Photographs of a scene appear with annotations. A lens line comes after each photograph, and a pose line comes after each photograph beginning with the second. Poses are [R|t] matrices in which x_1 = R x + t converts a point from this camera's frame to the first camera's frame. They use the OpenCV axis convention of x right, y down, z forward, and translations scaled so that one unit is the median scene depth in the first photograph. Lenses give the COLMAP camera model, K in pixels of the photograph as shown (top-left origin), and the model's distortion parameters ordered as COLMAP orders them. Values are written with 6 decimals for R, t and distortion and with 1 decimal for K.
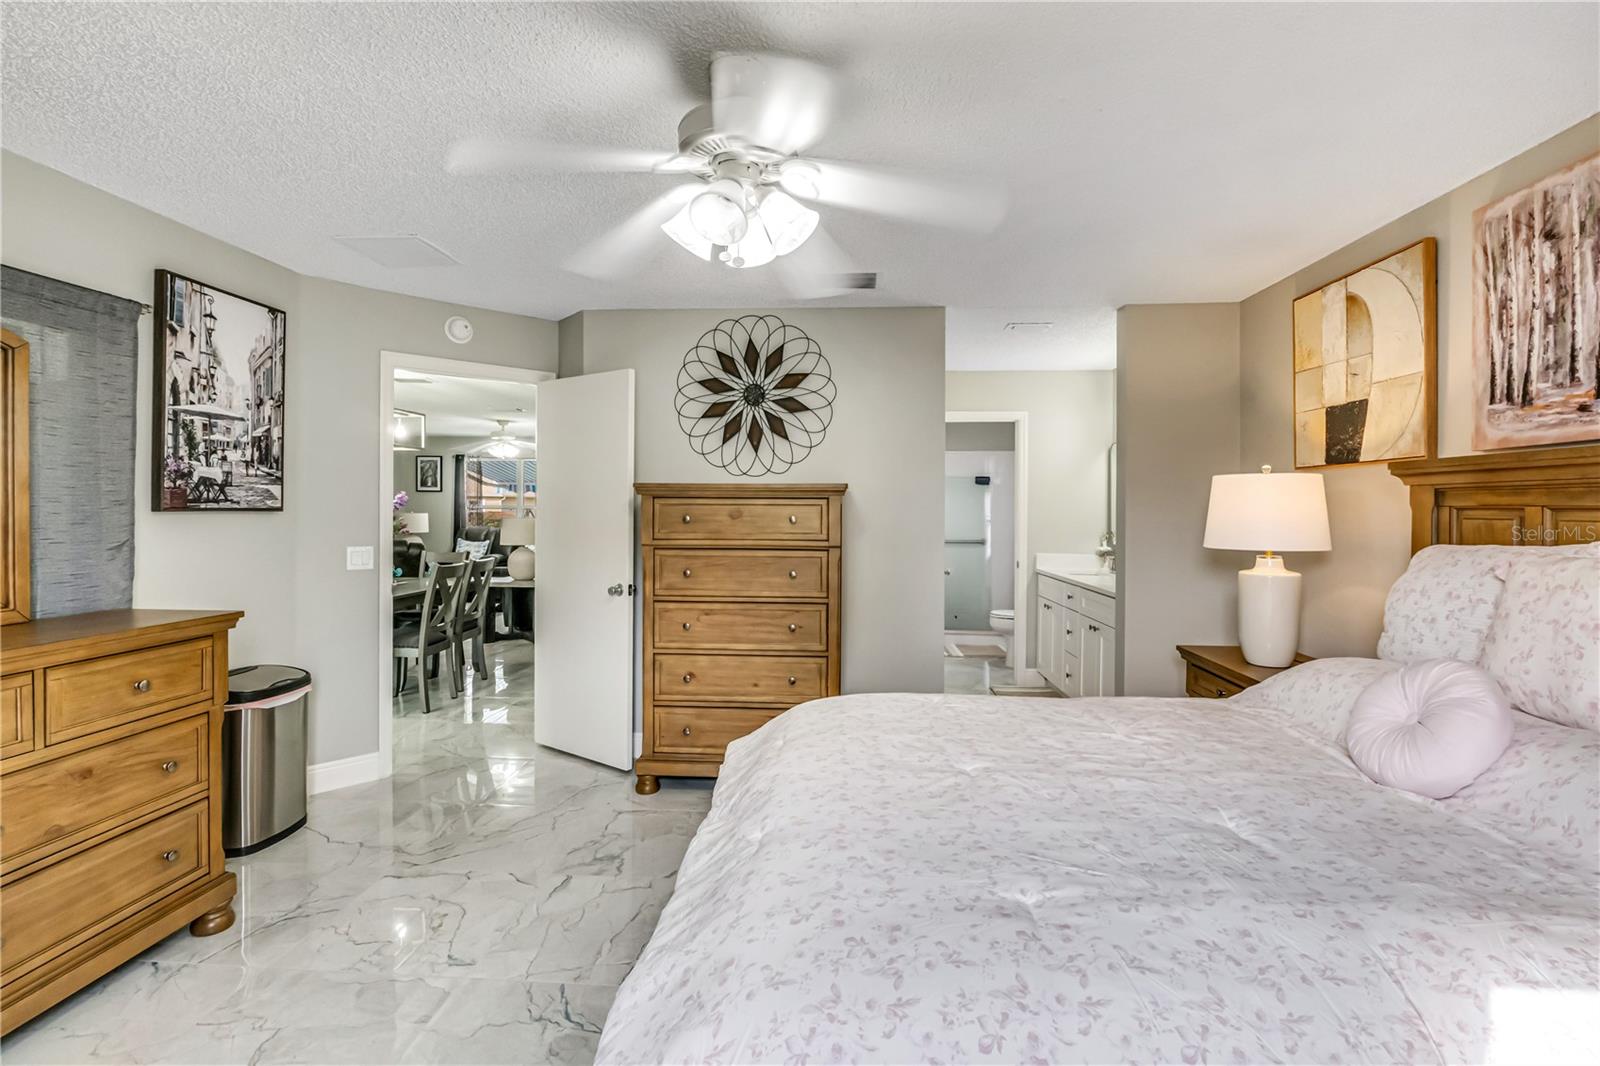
lens RADIAL K [[721.4, 0, 796.3], [0, 721.4, 514.6], [0, 0, 1]] dist [-0.013190, -0.000731]
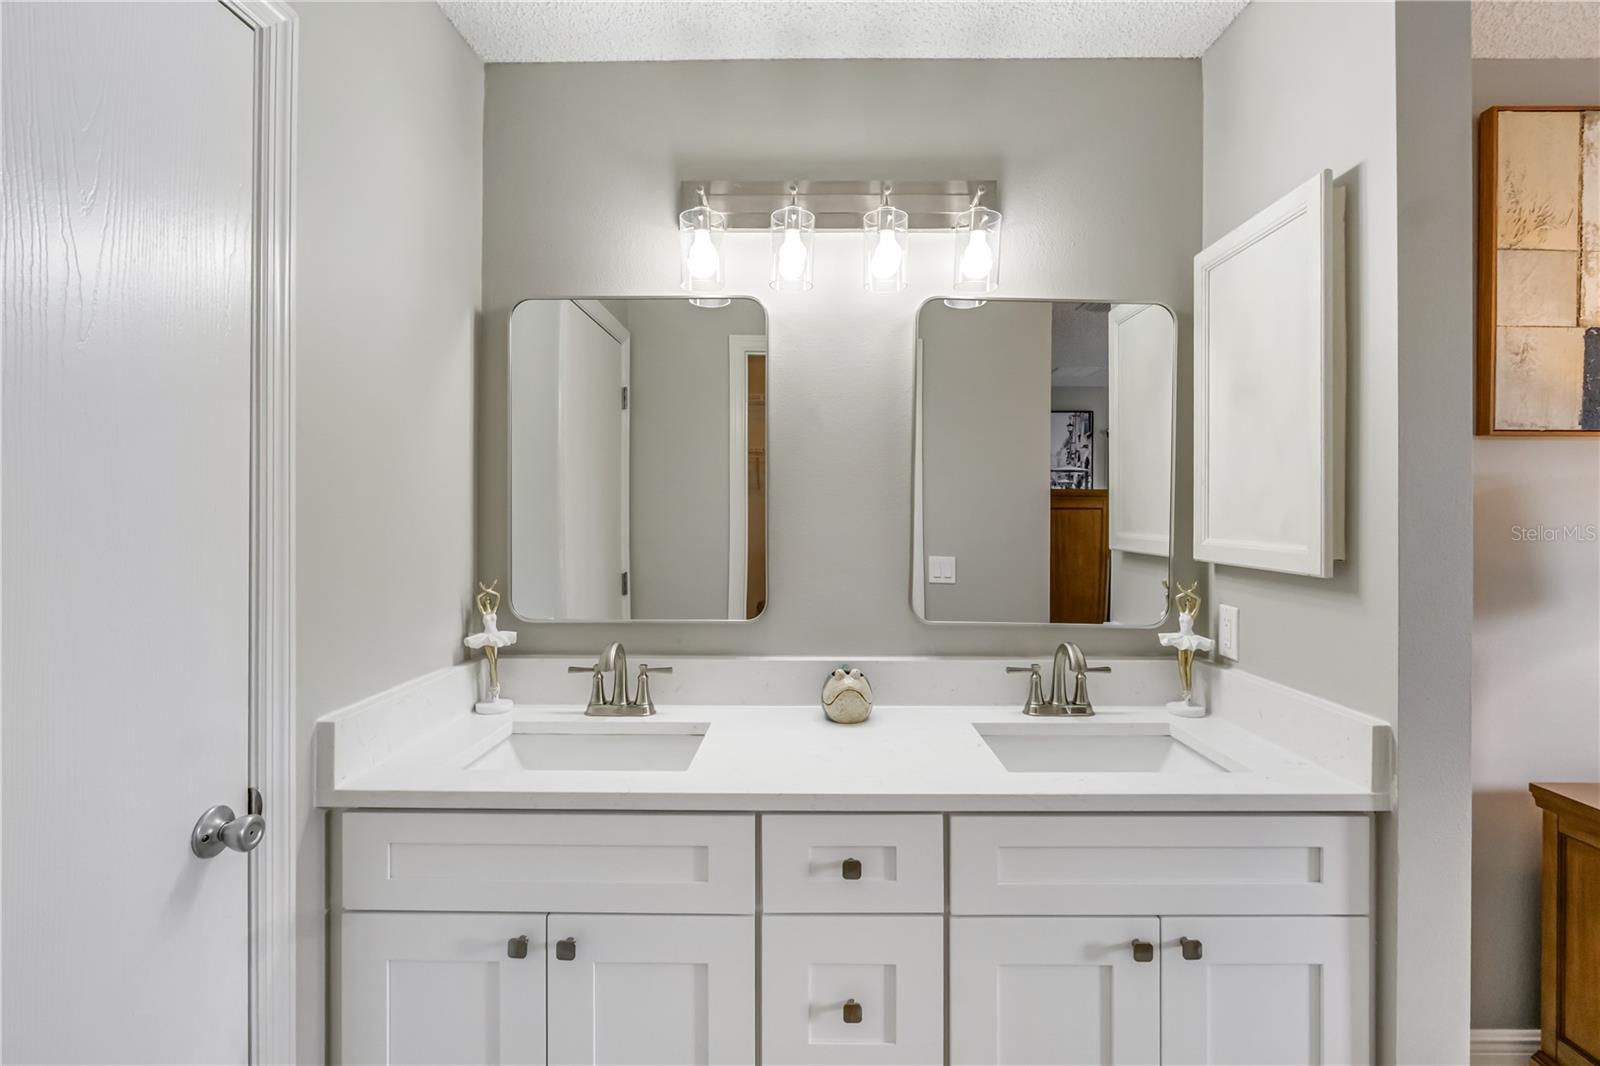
lens RADIAL K [[733.6, 0, 808.3], [0, 733.6, 530.7], [0, 0, 1]] dist [-0.012562, 0.000792]
pose [[-0.066118, -0.007011, 0.997787, 0.112295], [0.008443, 0.999936, 0.007586, 0.000378], [-0.997776, 0.008926, -0.066055, 0.874966]]
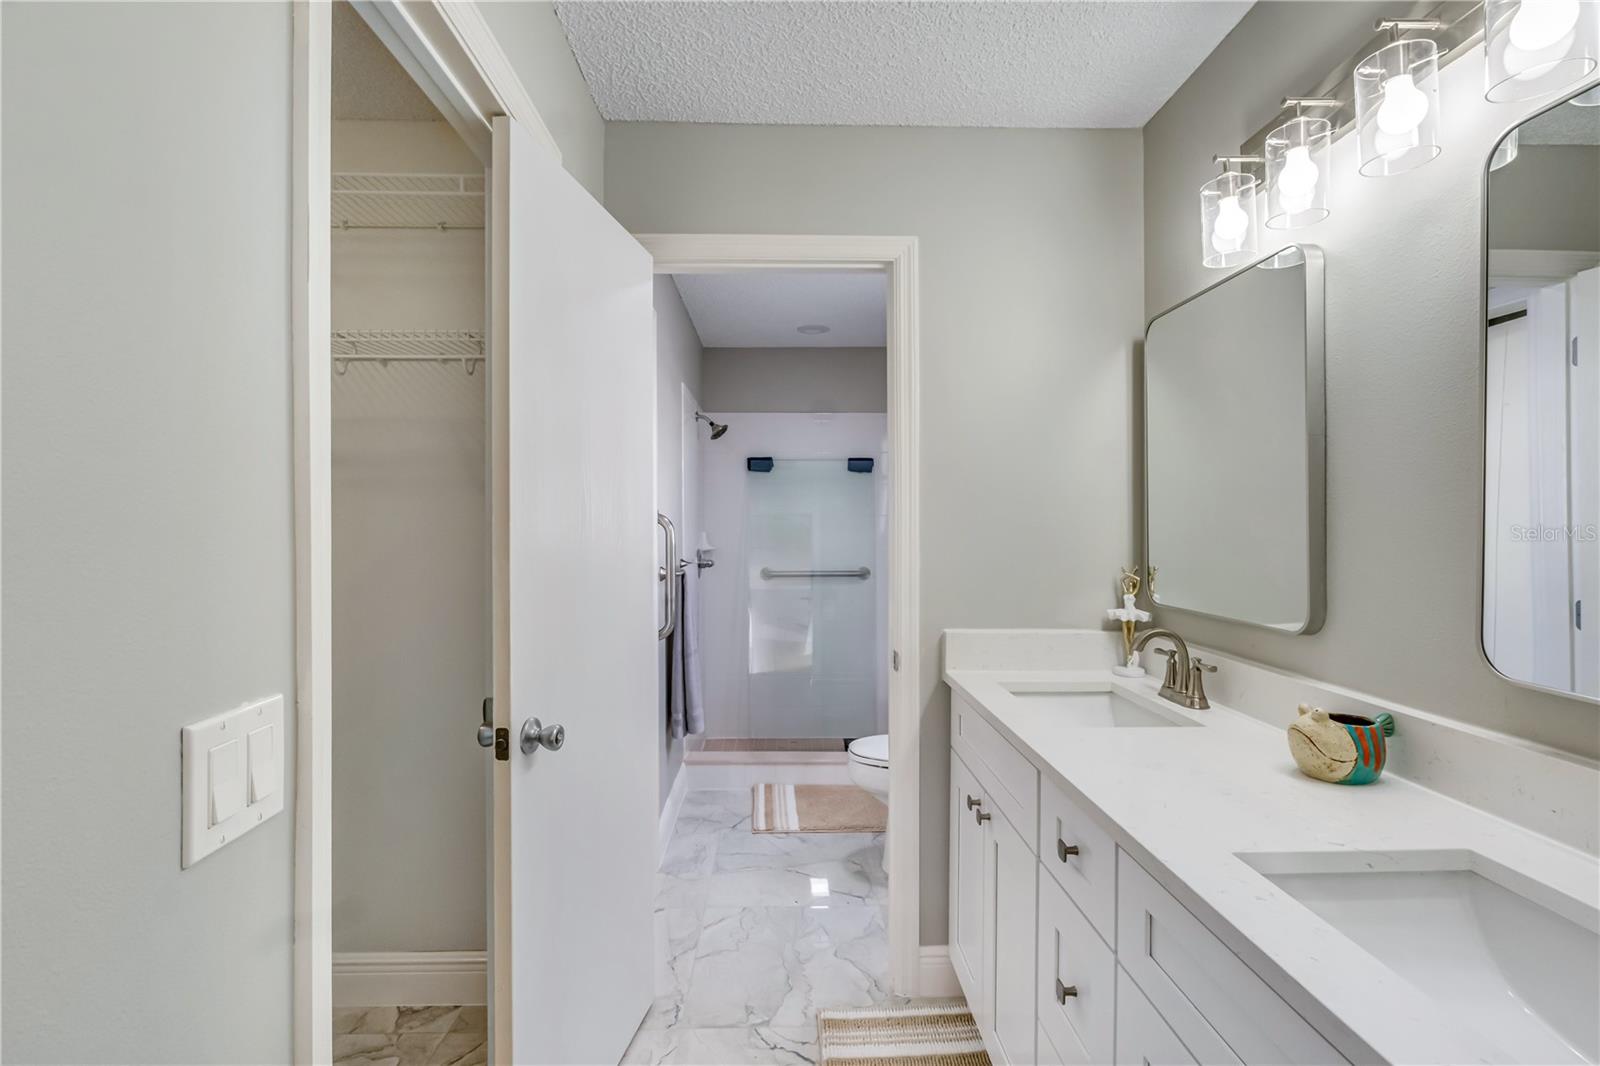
lens RADIAL K [[733.6, 0, 808.3], [0, 733.6, 530.7], [0, 0, 1]] dist [-0.012562, 0.000792]
pose [[0.993392, -0.002694, 0.114742, 0.224892], [0.002588, 0.999996, 0.001074, 0.004419], [-0.114744, -0.000770, 0.993395, 0.648792]]
